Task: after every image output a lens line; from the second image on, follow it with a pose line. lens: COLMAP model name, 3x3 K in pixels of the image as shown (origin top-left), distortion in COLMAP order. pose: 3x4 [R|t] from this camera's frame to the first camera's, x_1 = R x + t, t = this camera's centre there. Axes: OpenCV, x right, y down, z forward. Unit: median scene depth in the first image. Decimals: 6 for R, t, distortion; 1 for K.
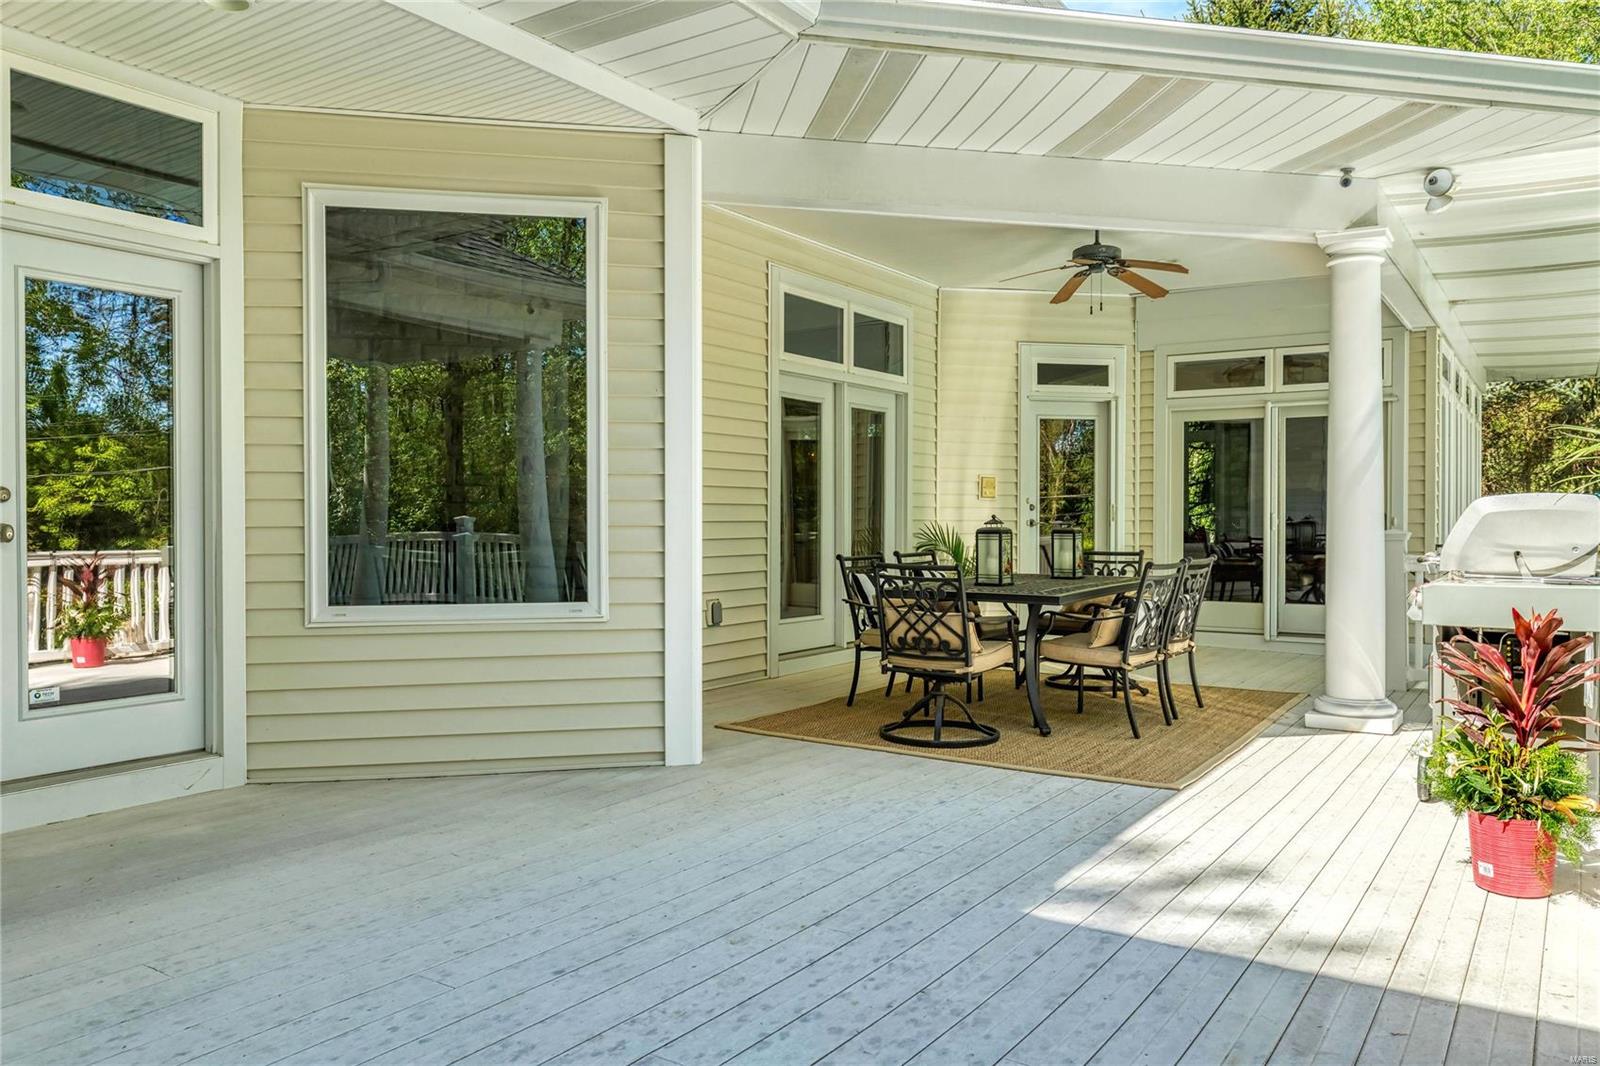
lens RADIAL K [[1173.0, 0, 799.6], [0, 1173.0, 525.2], [0, 0, 1]] dist [-0.022186, 0.000966]
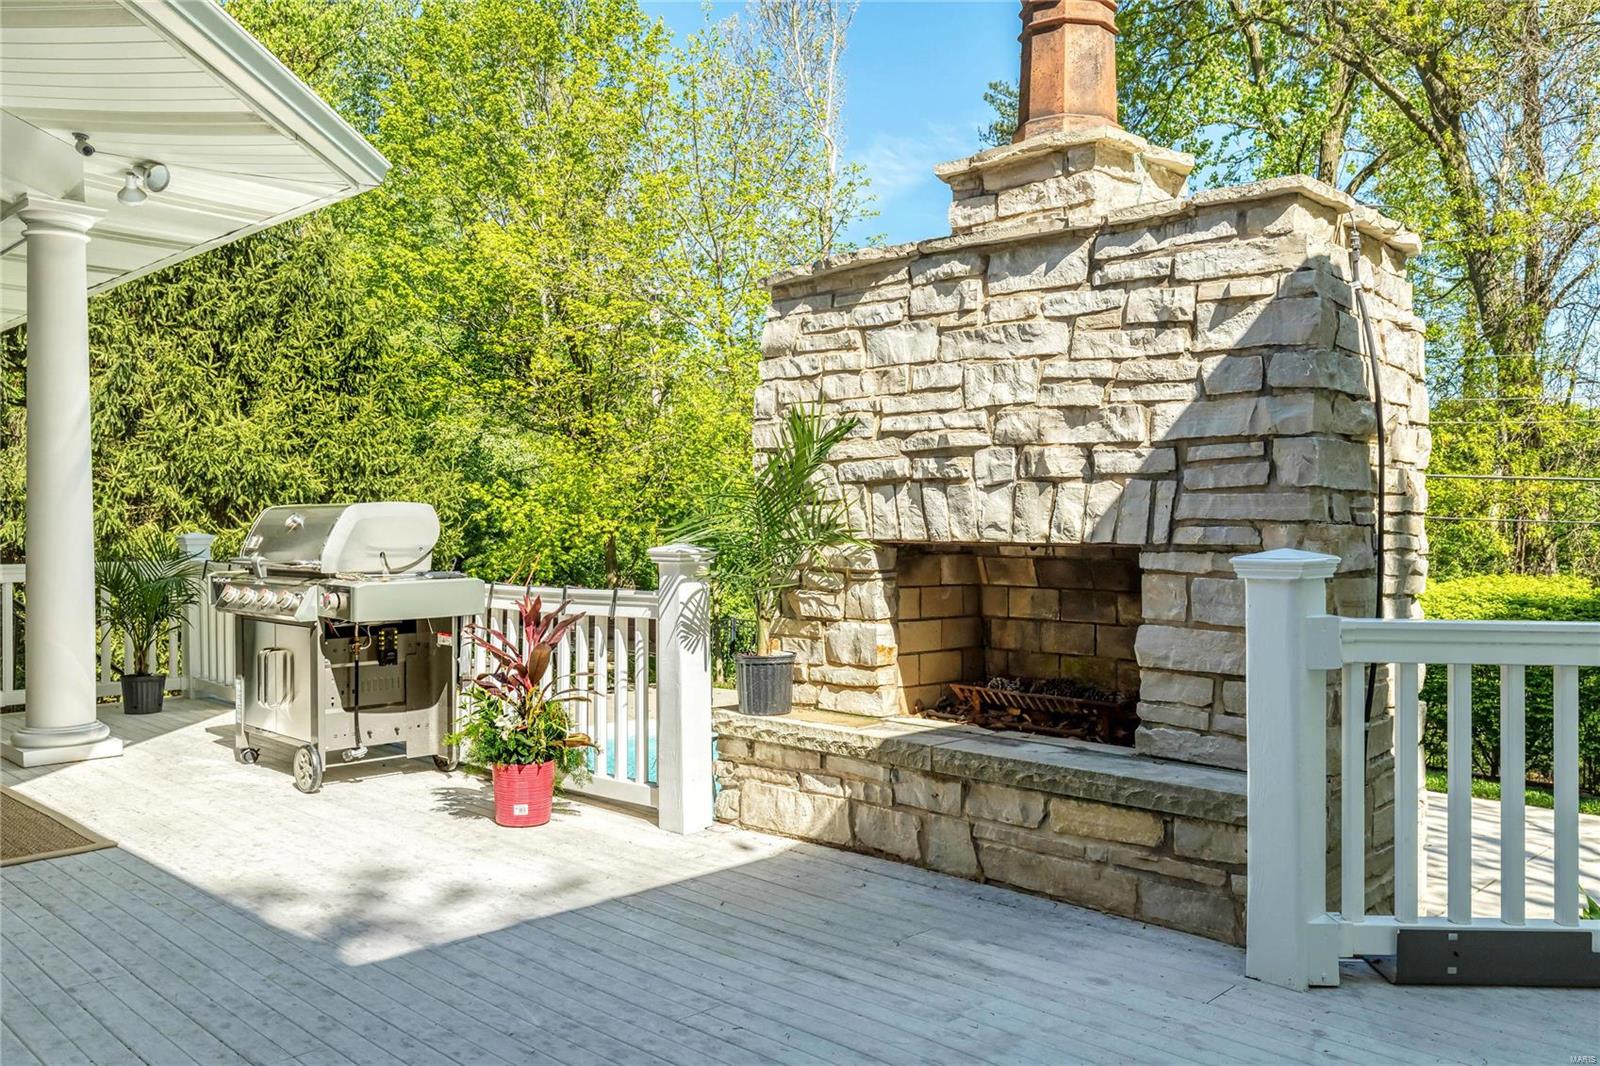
lens RADIAL K [[1286.8, 0, 801.0], [0, 1286.8, 533.9], [0, 0, 1]] dist [0.003398, -0.001888]
pose [[0.160569, -0.011804, 0.986954, -0.741829], [0.009158, 0.999903, 0.010469, -0.006872], [-0.986982, 0.007357, 0.160662, 0.517109]]
